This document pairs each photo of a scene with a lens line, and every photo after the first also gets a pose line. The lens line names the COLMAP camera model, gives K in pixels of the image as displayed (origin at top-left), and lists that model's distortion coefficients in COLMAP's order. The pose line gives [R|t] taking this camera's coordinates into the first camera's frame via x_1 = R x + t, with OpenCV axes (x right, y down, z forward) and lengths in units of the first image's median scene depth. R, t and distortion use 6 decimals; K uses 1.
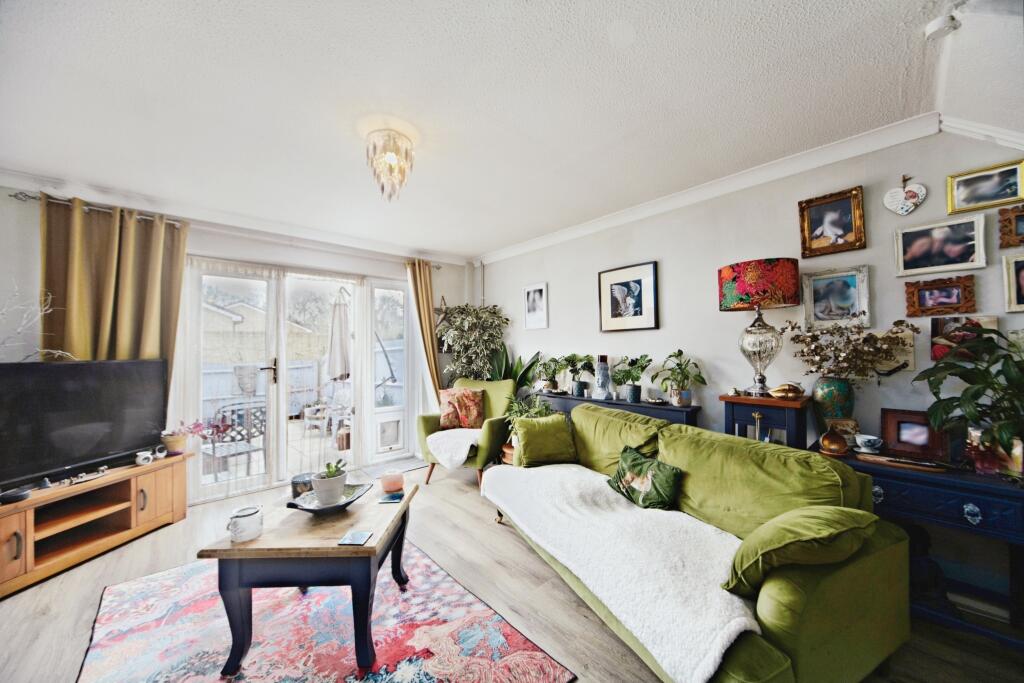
lens RADIAL K [[362.4, 0, 520.2], [0, 362.4, 345.5], [0, 0, 1]] dist [-0.016627, -0.000006]
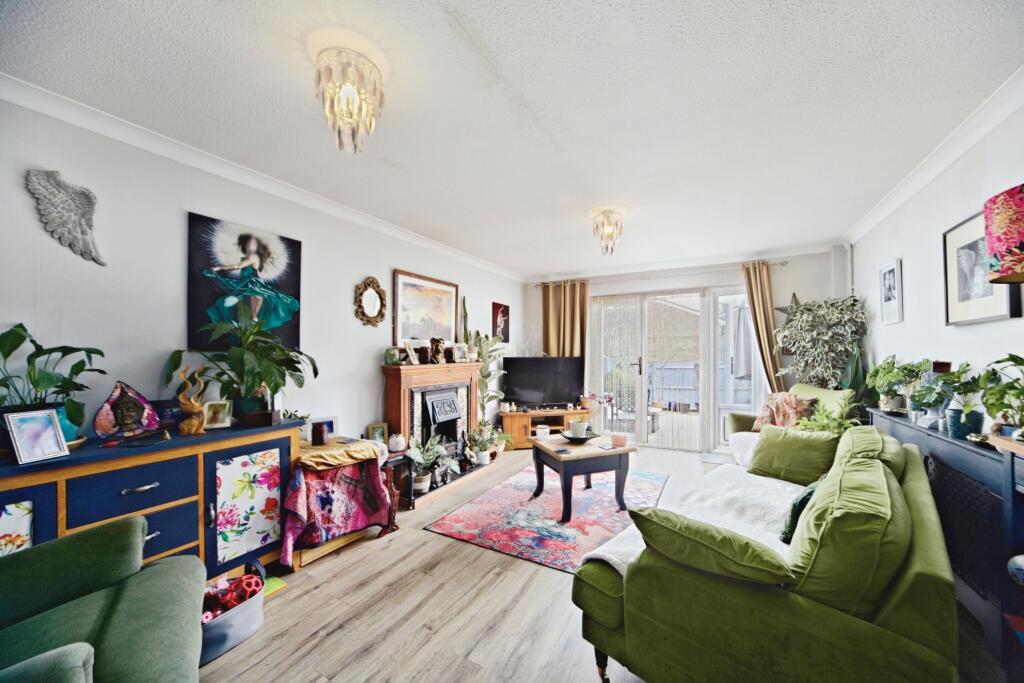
lens RADIAL K [[362.4, 0, 520.2], [0, 362.4, 345.5], [0, 0, 1]] dist [-0.016627, -0.000006]
pose [[0.321796, -0.012964, -0.946720, 0.654249], [0.010784, 0.999892, -0.010026, -0.003364], [0.946748, -0.006983, 0.321901, 0.089158]]
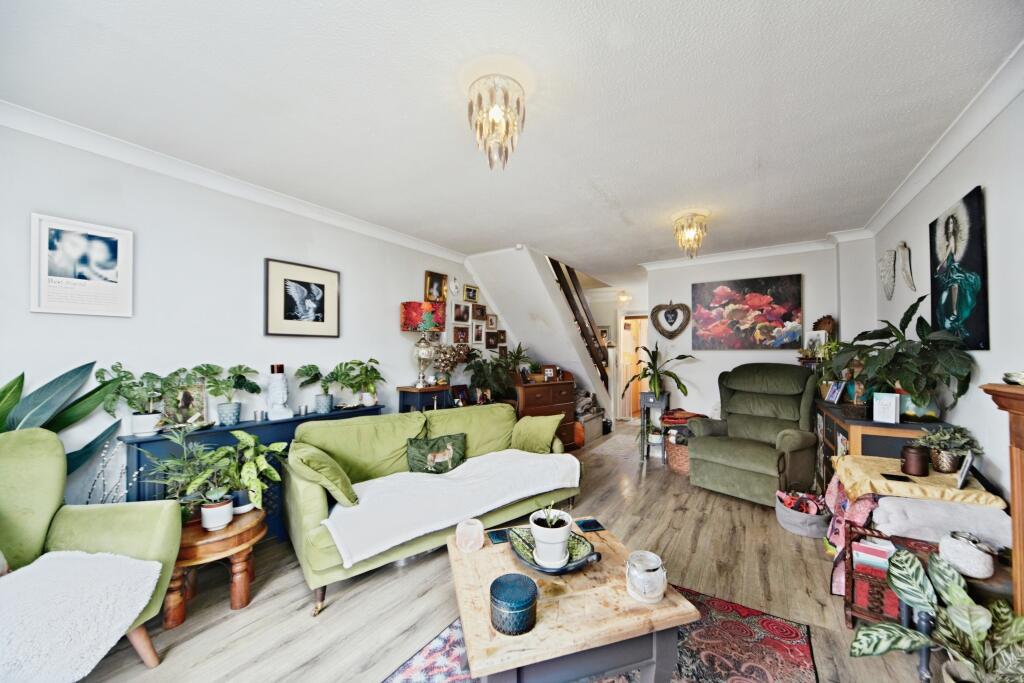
lens RADIAL K [[371.6, 0, 512.9], [0, 371.6, 358.3], [0, 0, 1]] dist [-0.031662, -0.000023]
pose [[-0.251738, 0.000893, 0.967795, -0.772848], [-0.006508, 0.999975, -0.002615, 0.012623], [-0.967773, -0.006956, -0.251726, 0.786896]]
